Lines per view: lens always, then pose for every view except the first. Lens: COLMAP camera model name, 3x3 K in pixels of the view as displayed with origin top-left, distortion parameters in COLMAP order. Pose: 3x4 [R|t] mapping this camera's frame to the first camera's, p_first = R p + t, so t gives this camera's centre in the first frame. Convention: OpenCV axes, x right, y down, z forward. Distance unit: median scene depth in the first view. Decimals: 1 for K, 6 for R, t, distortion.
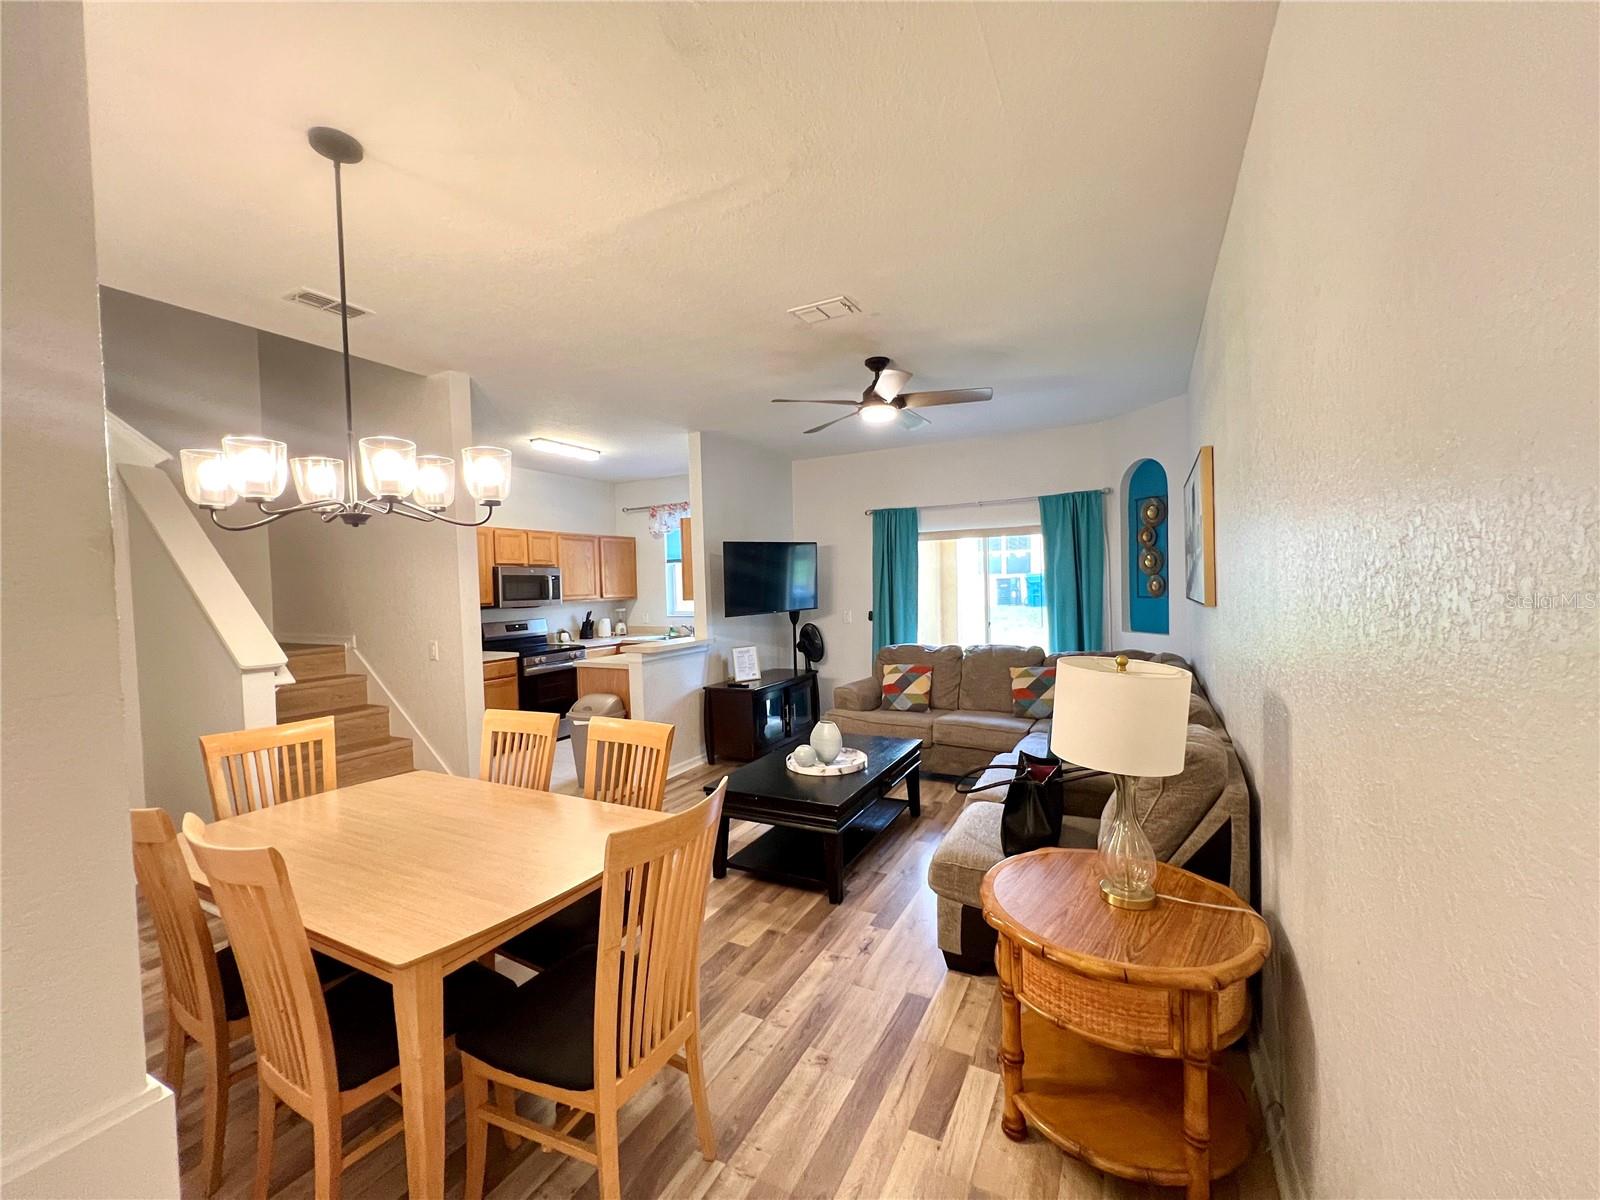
lens RADIAL K [[641.9, 0, 806.0], [0, 641.9, 605.7], [0, 0, 1]] dist [0.000554, -0.000224]
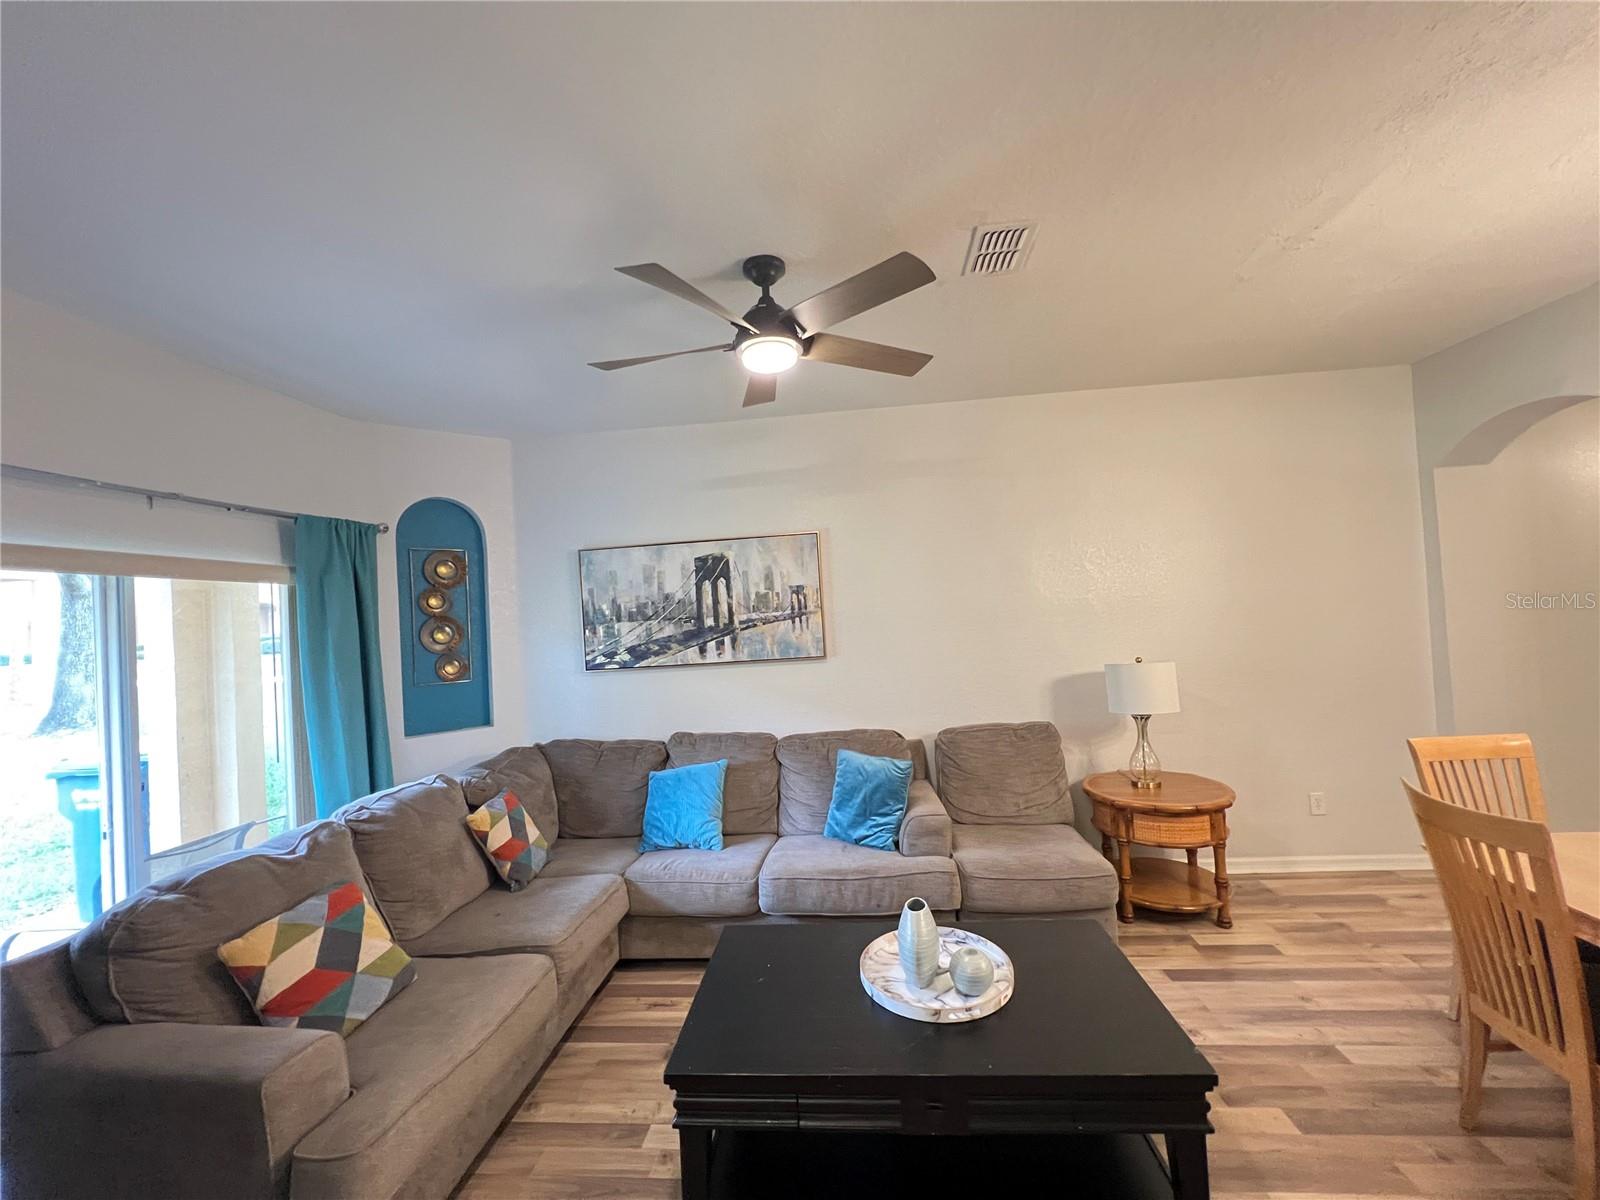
lens RADIAL K [[641.9, 0, 806.0], [0, 641.9, 605.7], [0, 0, 1]] dist [0.000554, -0.000224]
pose [[-0.385064, 0.060882, 0.920880, -0.705629], [0.096808, 0.994981, -0.025301, -0.093461], [-0.917798, 0.079406, -0.389025, 2.067016]]
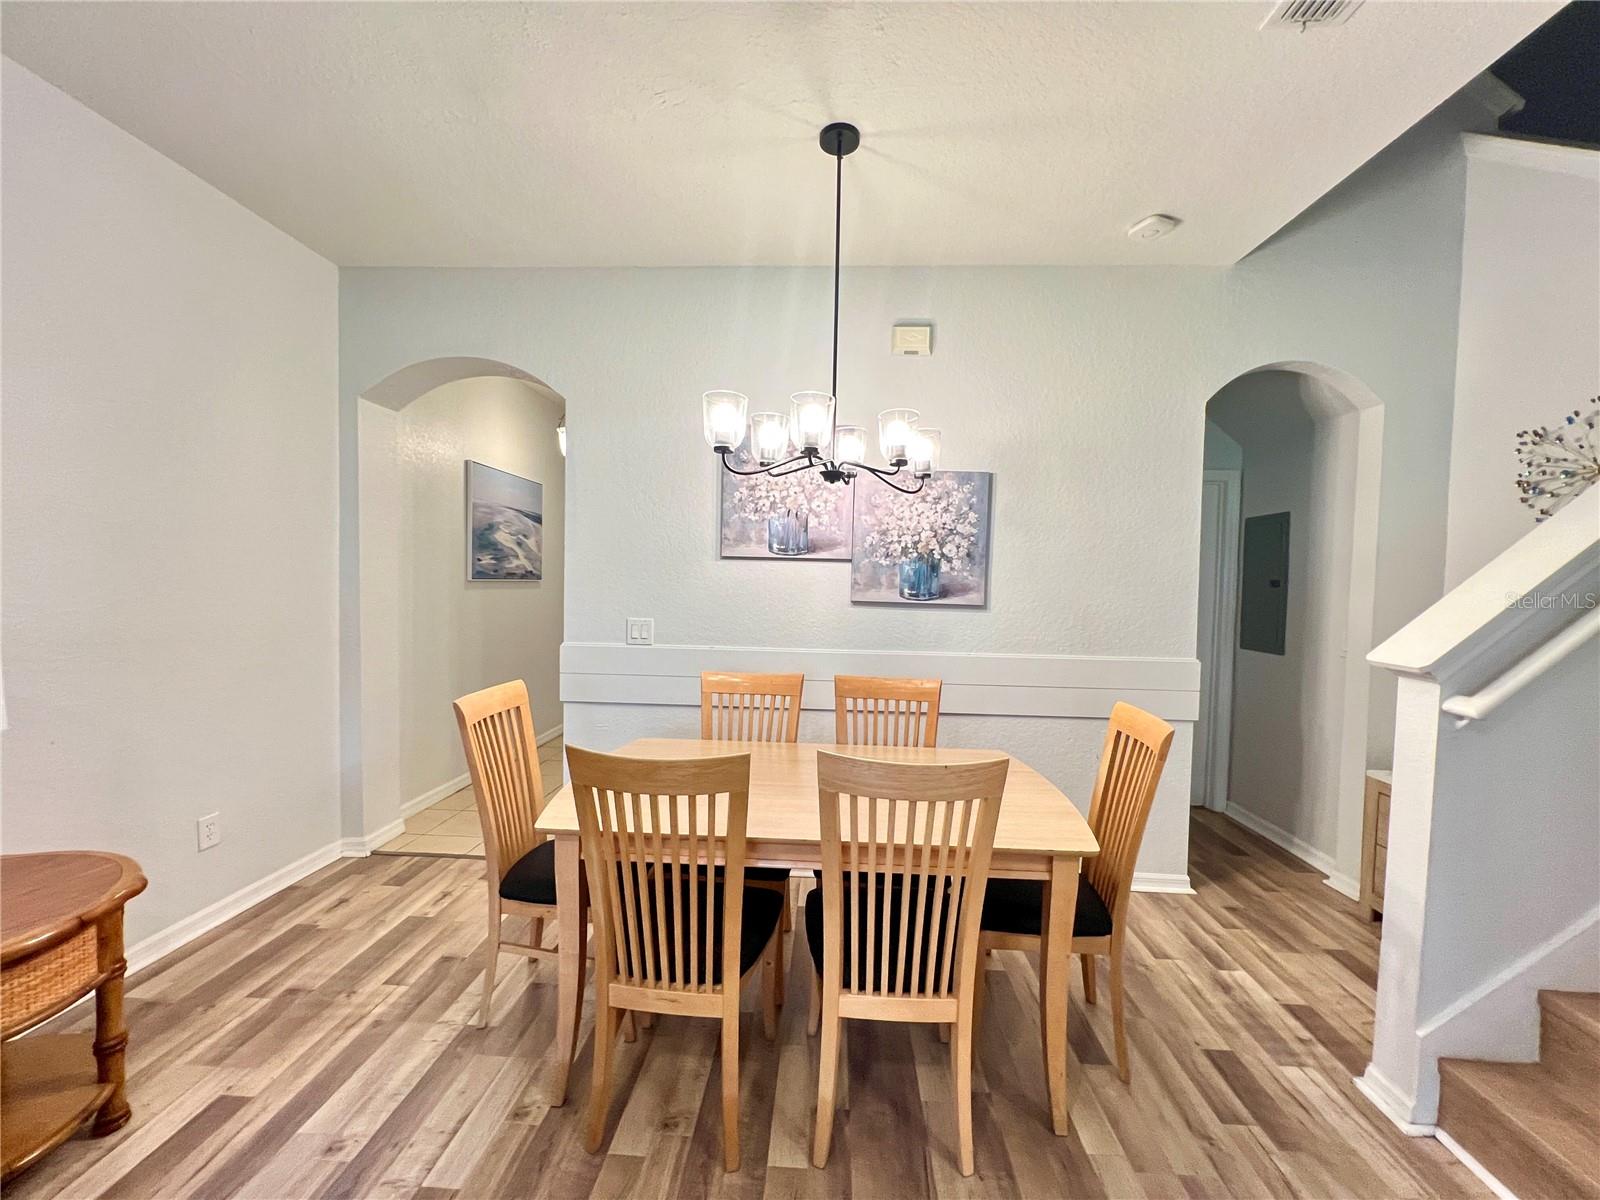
lens RADIAL K [[641.9, 0, 806.0], [0, 641.9, 605.7], [0, 0, 1]] dist [0.000554, -0.000224]
pose [[-0.910361, 0.023126, -0.413168, -0.164915], [-0.012291, 0.996486, 0.082858, -0.003762], [0.413632, 0.080509, -0.906877, 1.685205]]
